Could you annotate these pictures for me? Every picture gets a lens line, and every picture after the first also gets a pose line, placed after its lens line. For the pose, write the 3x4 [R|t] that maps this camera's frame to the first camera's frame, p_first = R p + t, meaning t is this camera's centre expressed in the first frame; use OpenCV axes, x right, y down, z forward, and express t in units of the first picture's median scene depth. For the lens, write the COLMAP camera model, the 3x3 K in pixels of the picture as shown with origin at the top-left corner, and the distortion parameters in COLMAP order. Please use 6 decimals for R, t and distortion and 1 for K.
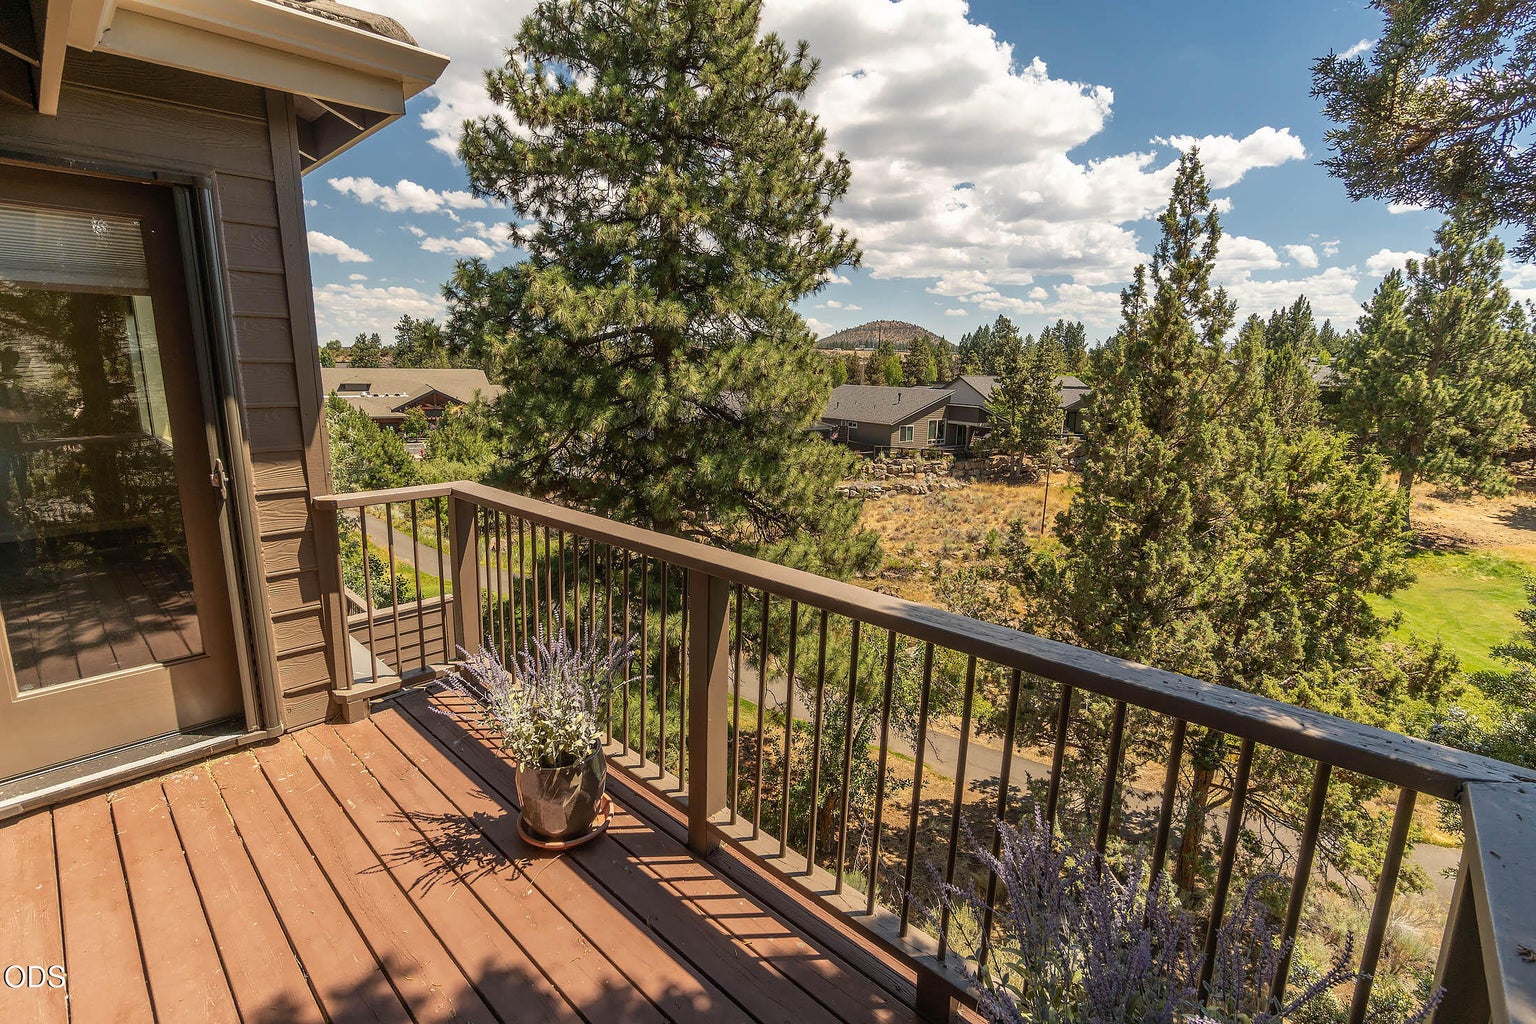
lens RADIAL K [[697.1, 0, 768.0], [0, 697.1, 512.0], [0, 0, 1]] dist [-0.005272, 0.000487]
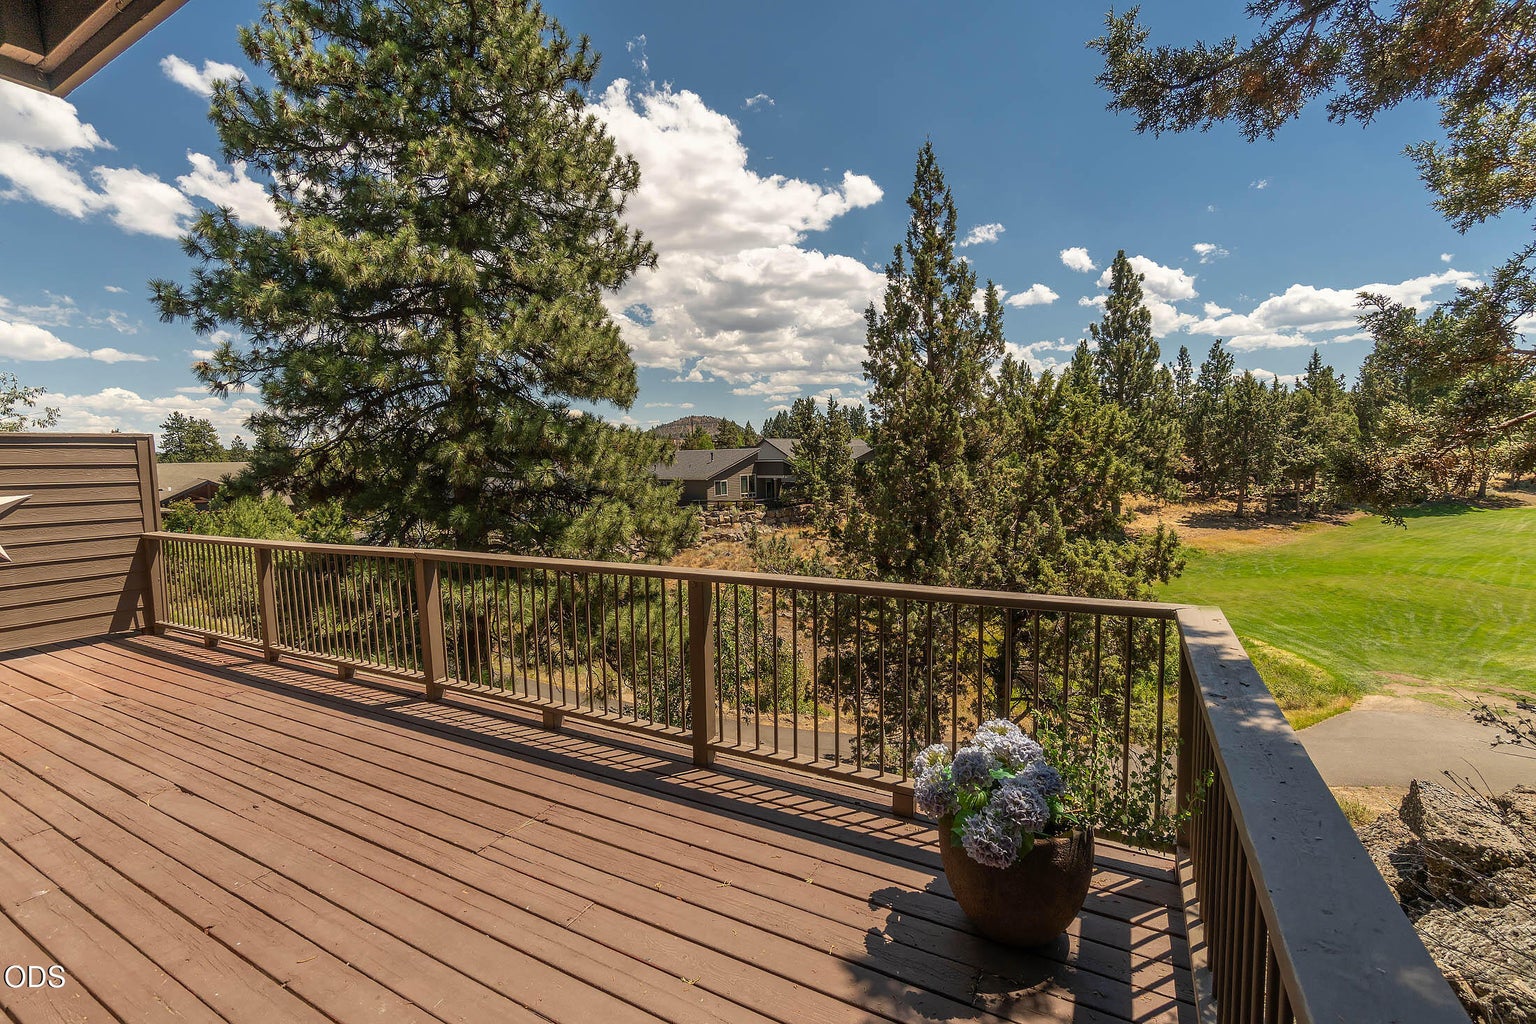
lens RADIAL K [[656.1, 0, 763.0], [0, 656.1, 512.4], [0, 0, 1]] dist [-0.004945, 0.000025]
pose [[0.965851, -0.061691, 0.251647, 0.006300], [0.091776, 0.989728, -0.109618, 0.064819], [-0.242299, 0.128970, 0.961591, 0.022813]]
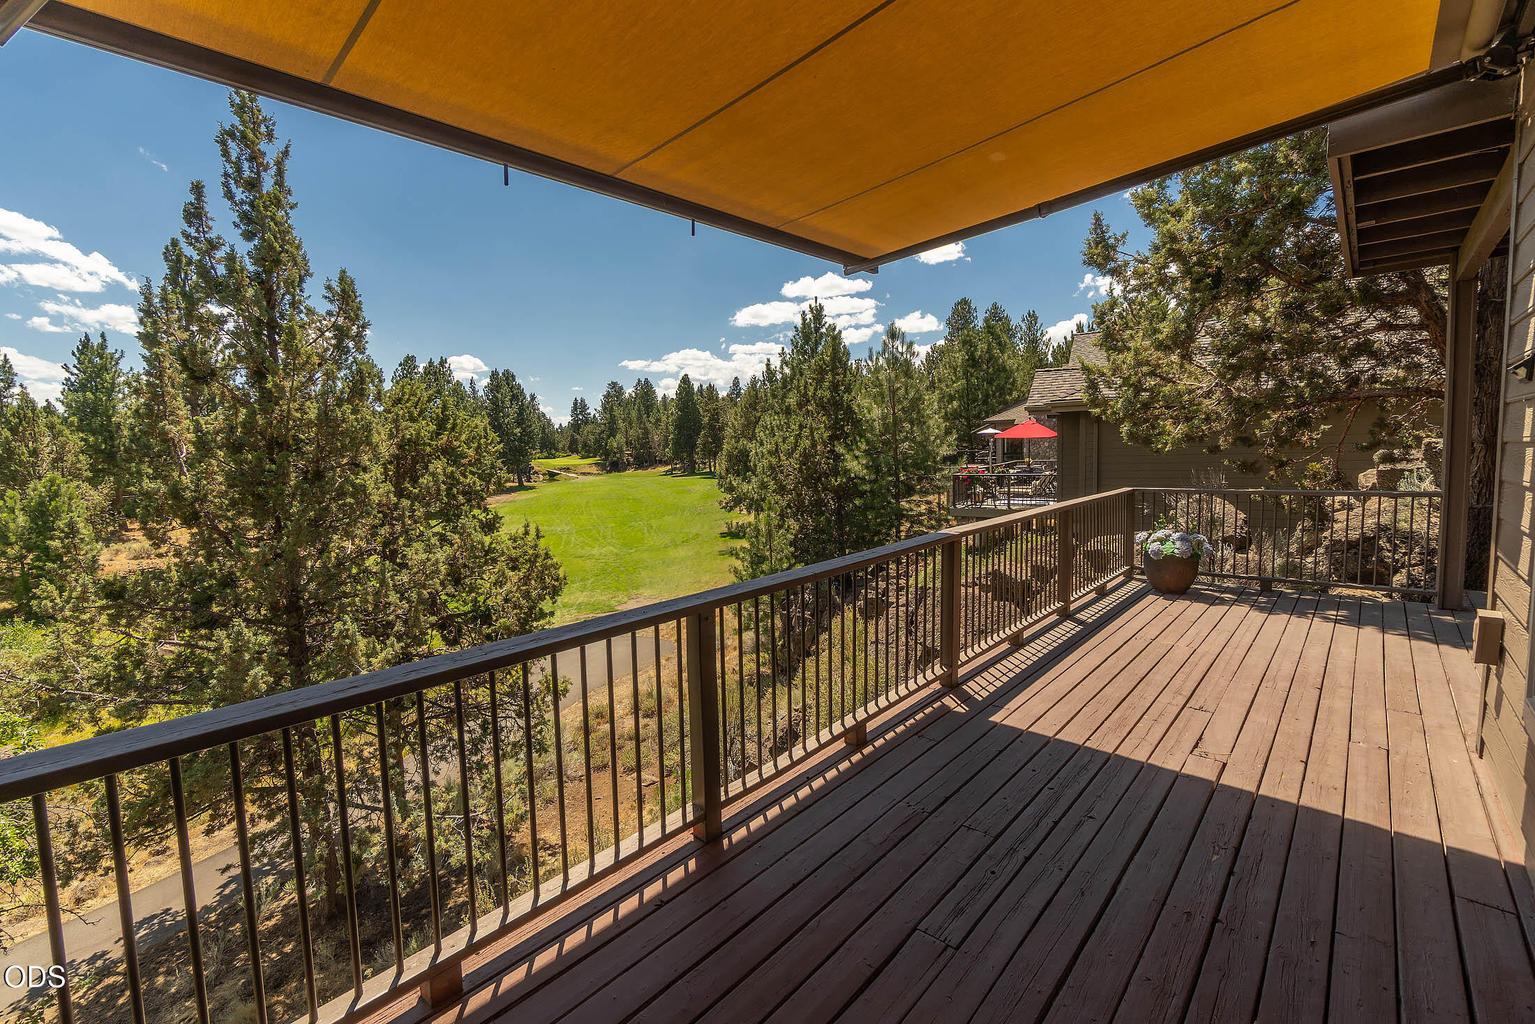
lens RADIAL K [[655.7, 0, 762.5], [0, 655.7, 512.4], [0, 0, 1]] dist [-0.004945, 0.000025]
pose [[-0.009372, -0.110583, 0.993823, -0.102318], [0.233077, 0.966250, 0.109713, 0.038047], [-0.972413, 0.232665, 0.016718, 0.144053]]
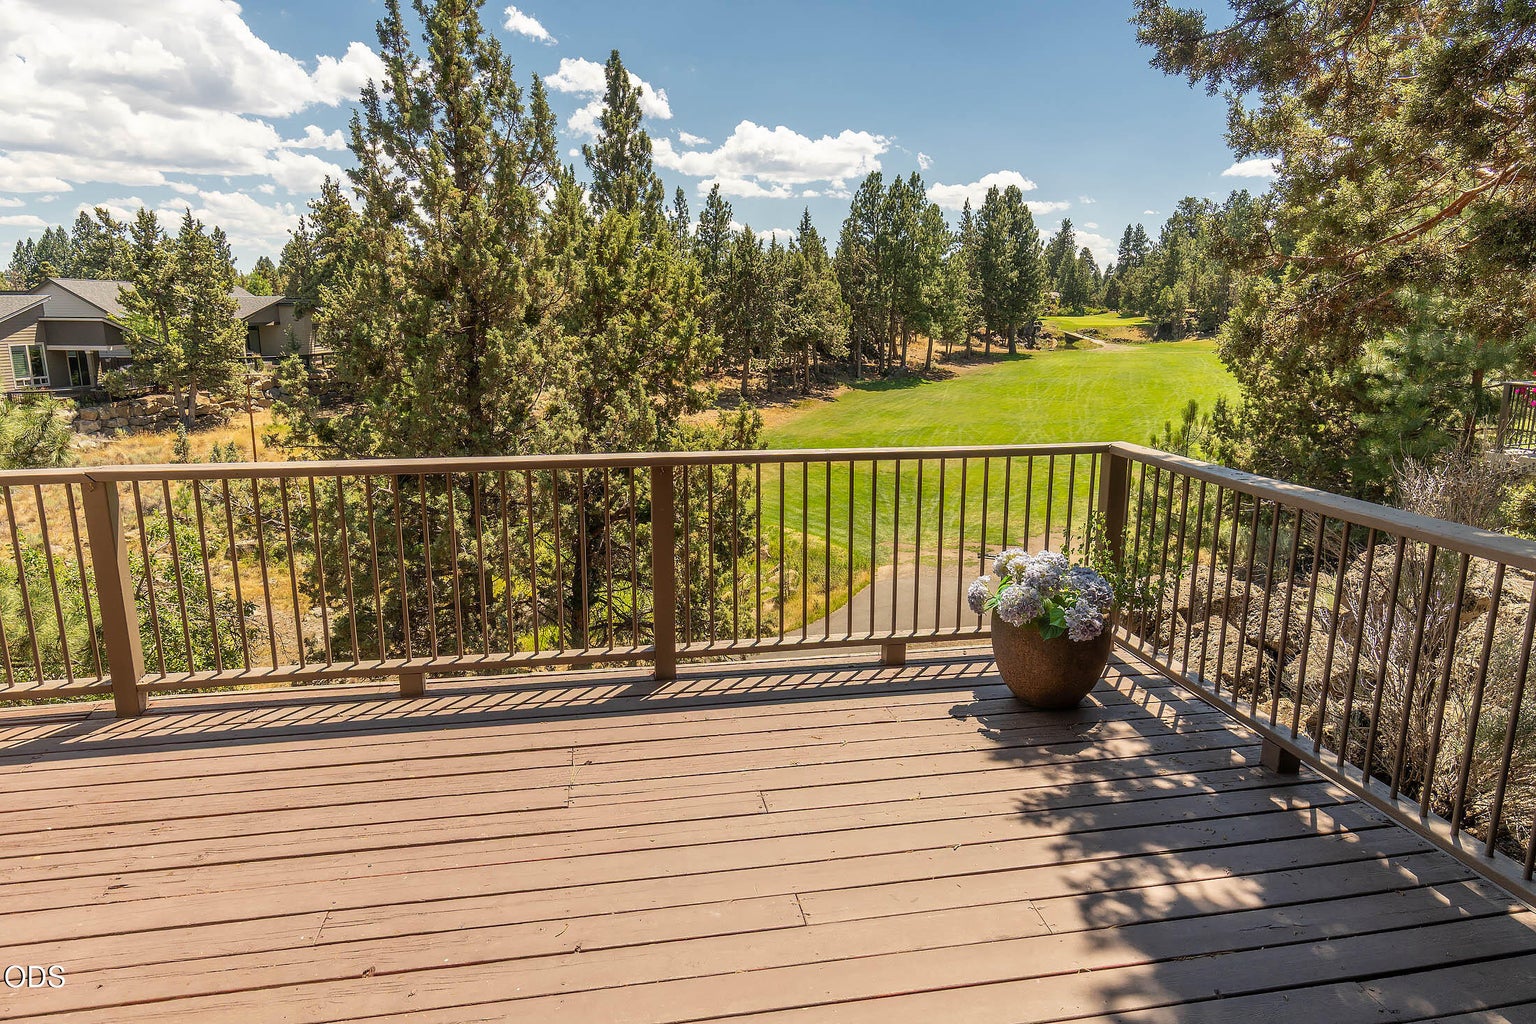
lens RADIAL K [[926.3, 0, 768.0], [0, 926.3, 512.0], [0, 0, 1]] dist [-0.002420, -0.002071]
pose [[0.594037, -0.184505, 0.782993, -0.043079], [0.171479, 0.980014, 0.100835, 0.061060], [-0.785948, 0.074367, 0.613803, 0.034054]]
